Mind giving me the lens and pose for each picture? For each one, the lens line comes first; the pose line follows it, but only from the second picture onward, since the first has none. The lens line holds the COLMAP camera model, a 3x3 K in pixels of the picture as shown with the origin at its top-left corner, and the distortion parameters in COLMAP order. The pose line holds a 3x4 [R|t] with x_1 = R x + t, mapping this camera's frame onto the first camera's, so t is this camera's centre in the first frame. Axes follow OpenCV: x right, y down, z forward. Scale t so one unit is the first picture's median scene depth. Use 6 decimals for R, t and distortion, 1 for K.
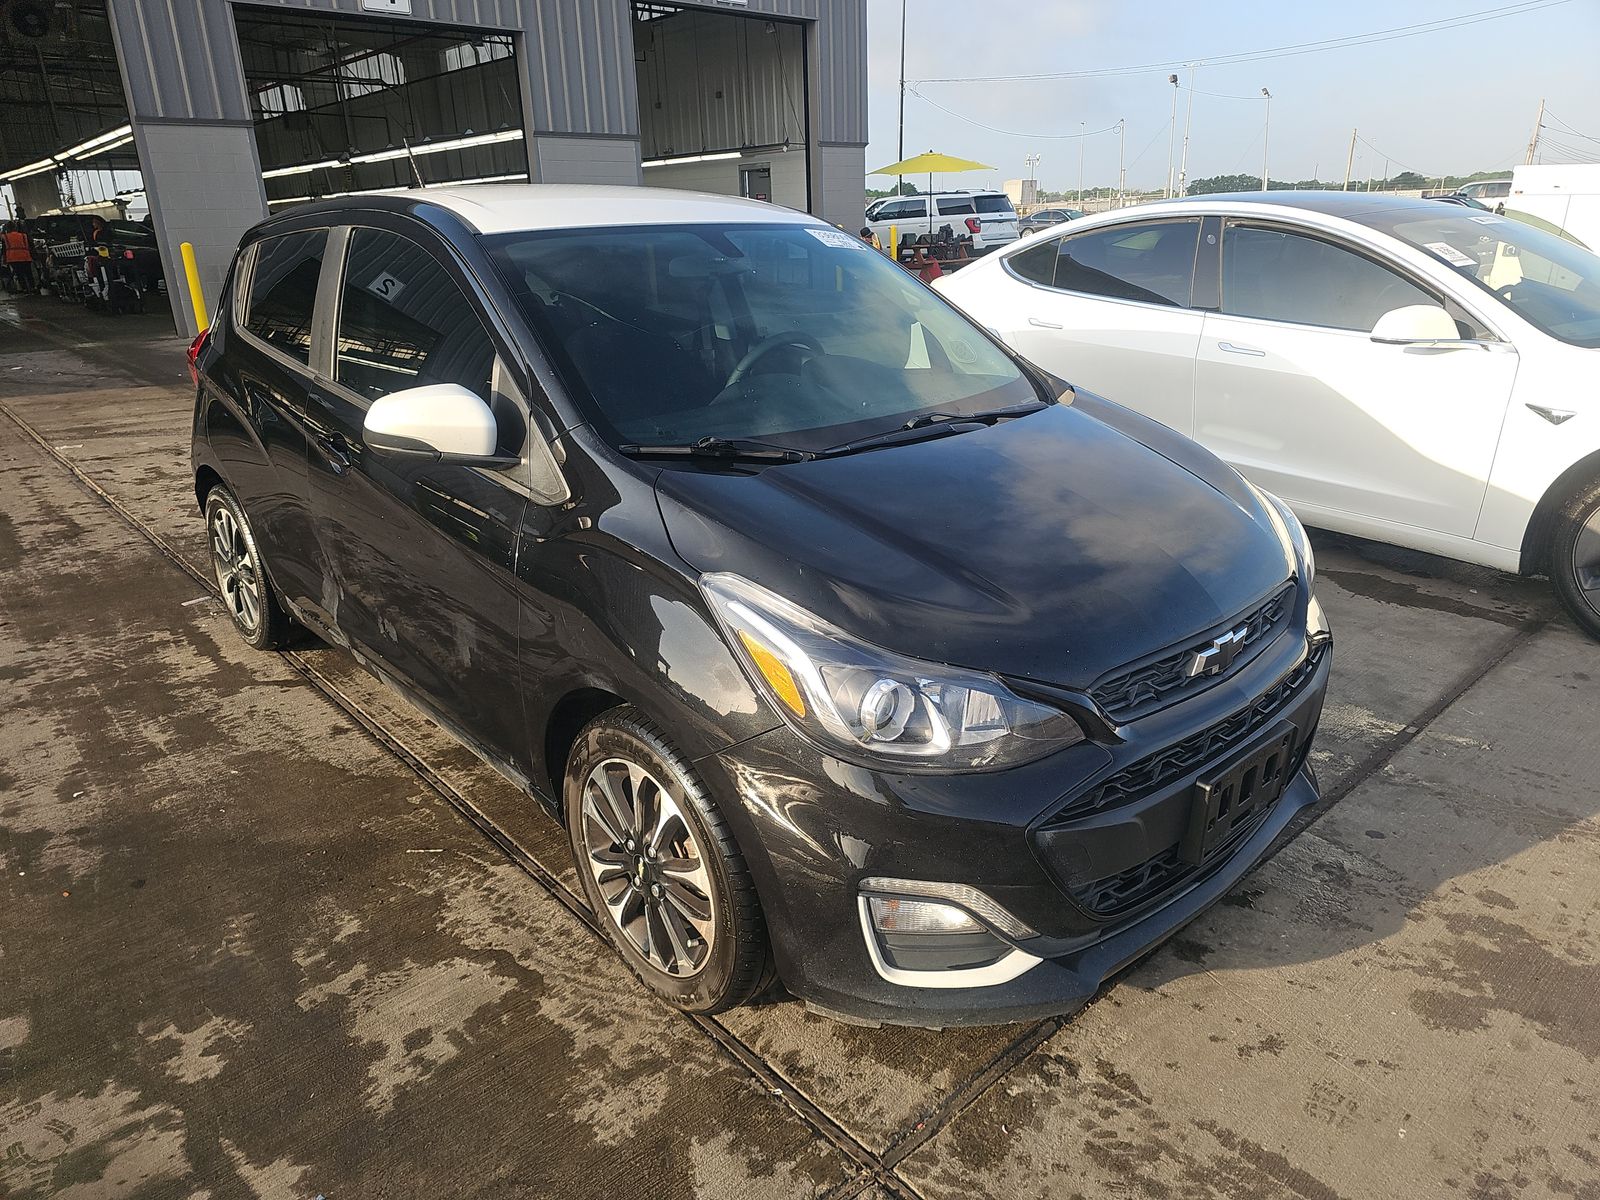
lens RADIAL K [[1055.7, 0, 807.4], [0, 1055.7, 603.4], [0, 0, 1]] dist [0.015263, -0.008089]
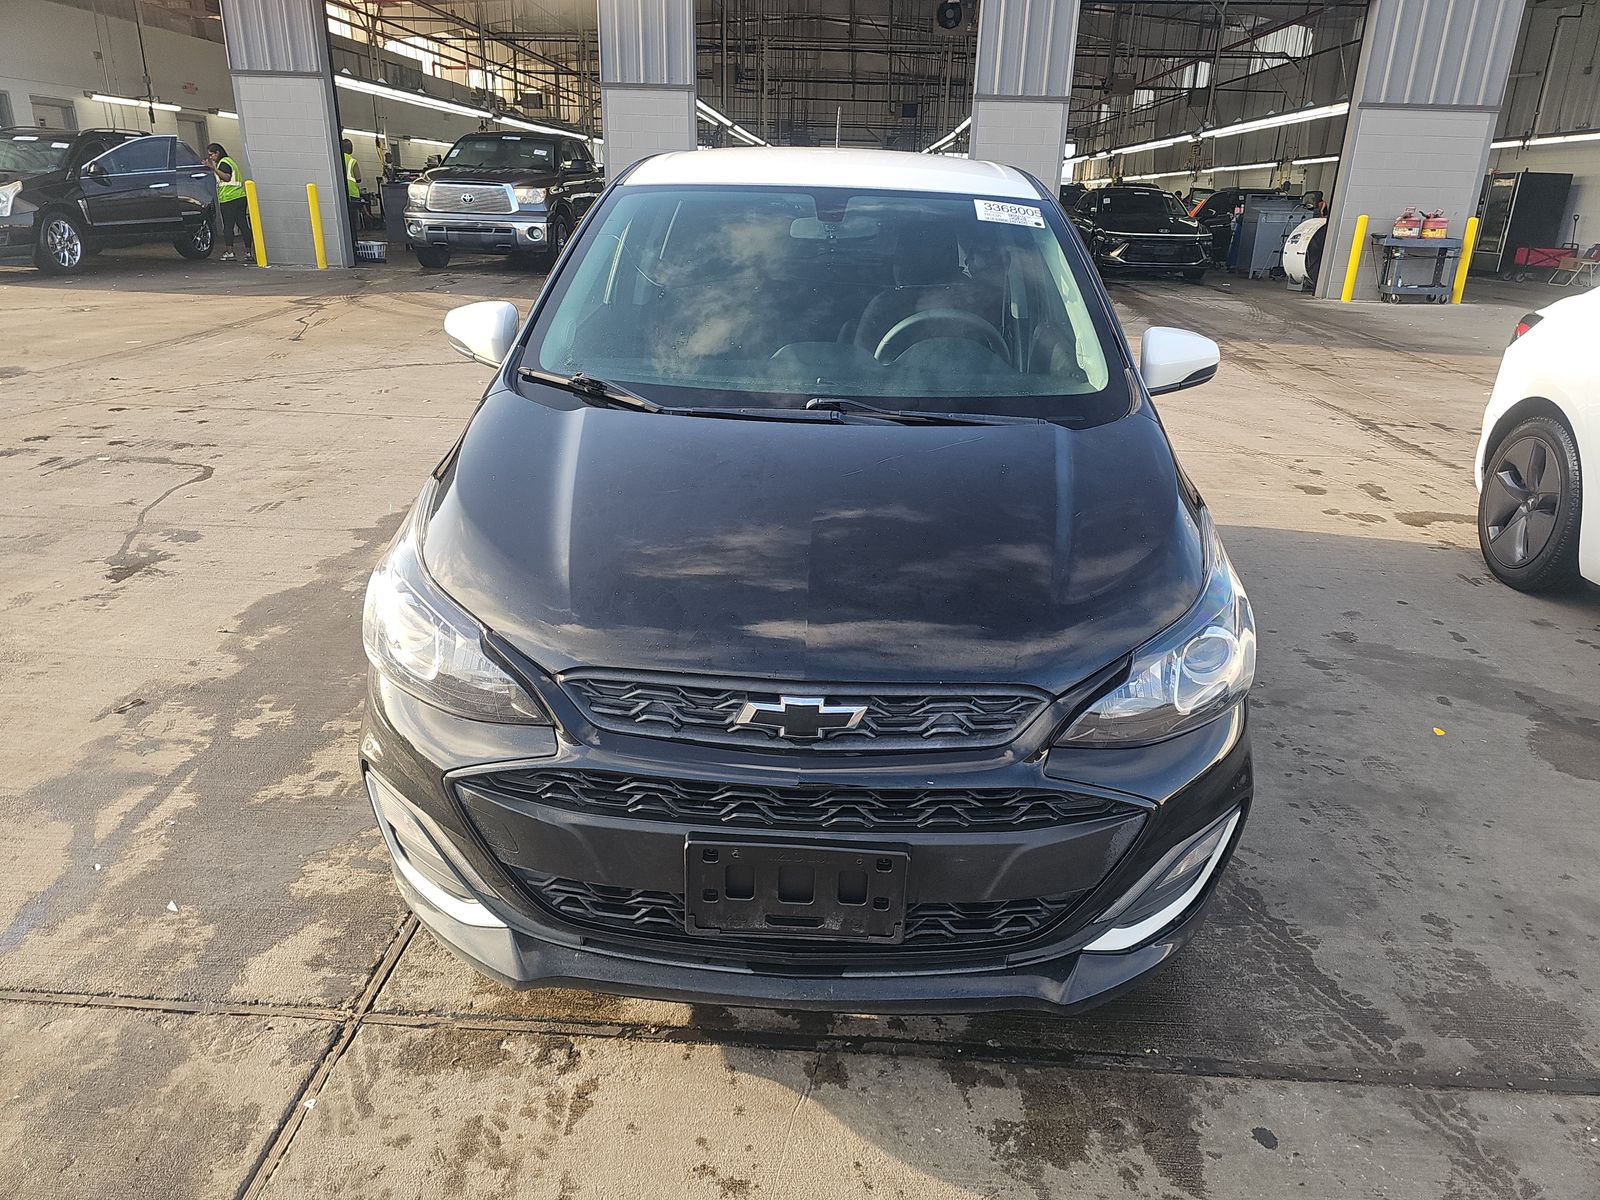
lens RADIAL K [[1055.7, 0, 811.0], [0, 1055.7, 591.6], [0, 0, 1]] dist [0.015263, -0.008089]
pose [[0.710741, 0.288188, -0.641712, 0.649375], [-0.282077, 0.952437, 0.115312, -0.104012], [0.644422, 0.099055, 0.758227, 0.268364]]
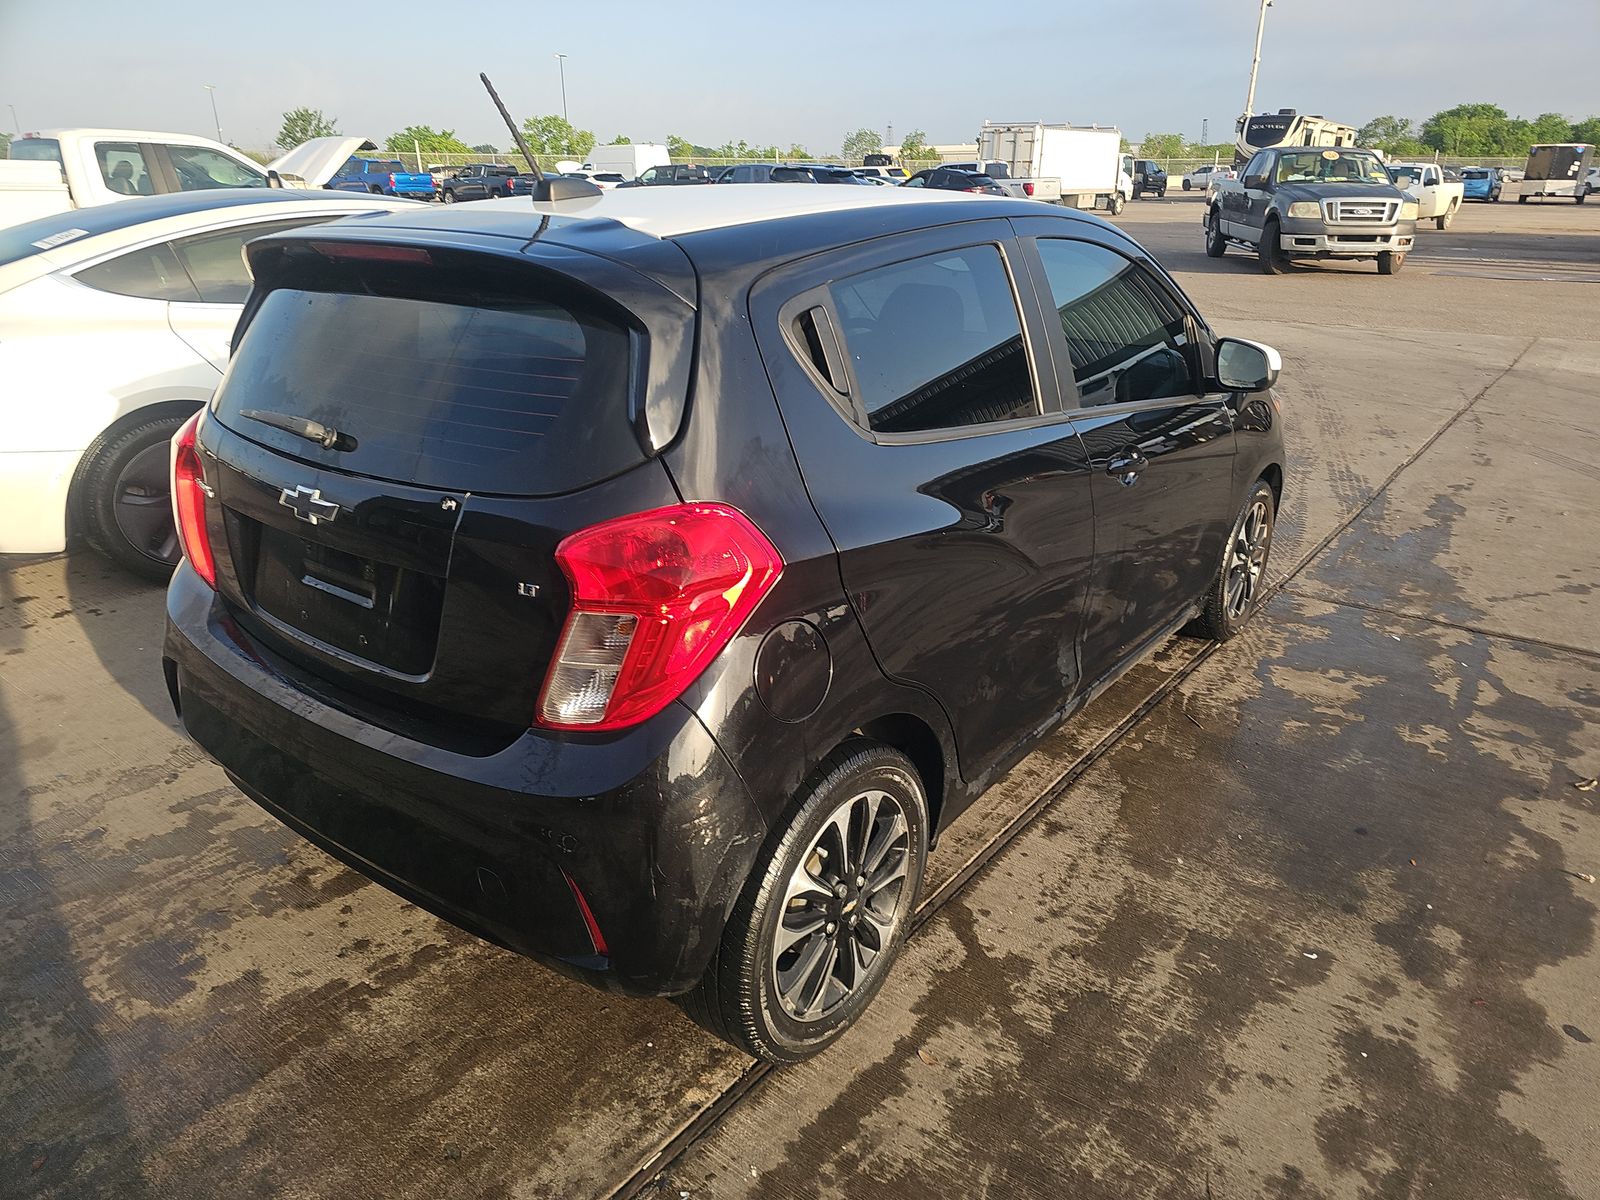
lens RADIAL K [[1055.7, 0, 799.7], [0, 1055.7, 599.9], [0, 0, 1]] dist [0.015263, -0.008089]
pose [[-0.163729, -0.349073, 0.922681, -1.381456], [0.344290, 0.856274, 0.385043, -0.537018], [-0.924477, 0.380713, -0.020015, 1.382189]]
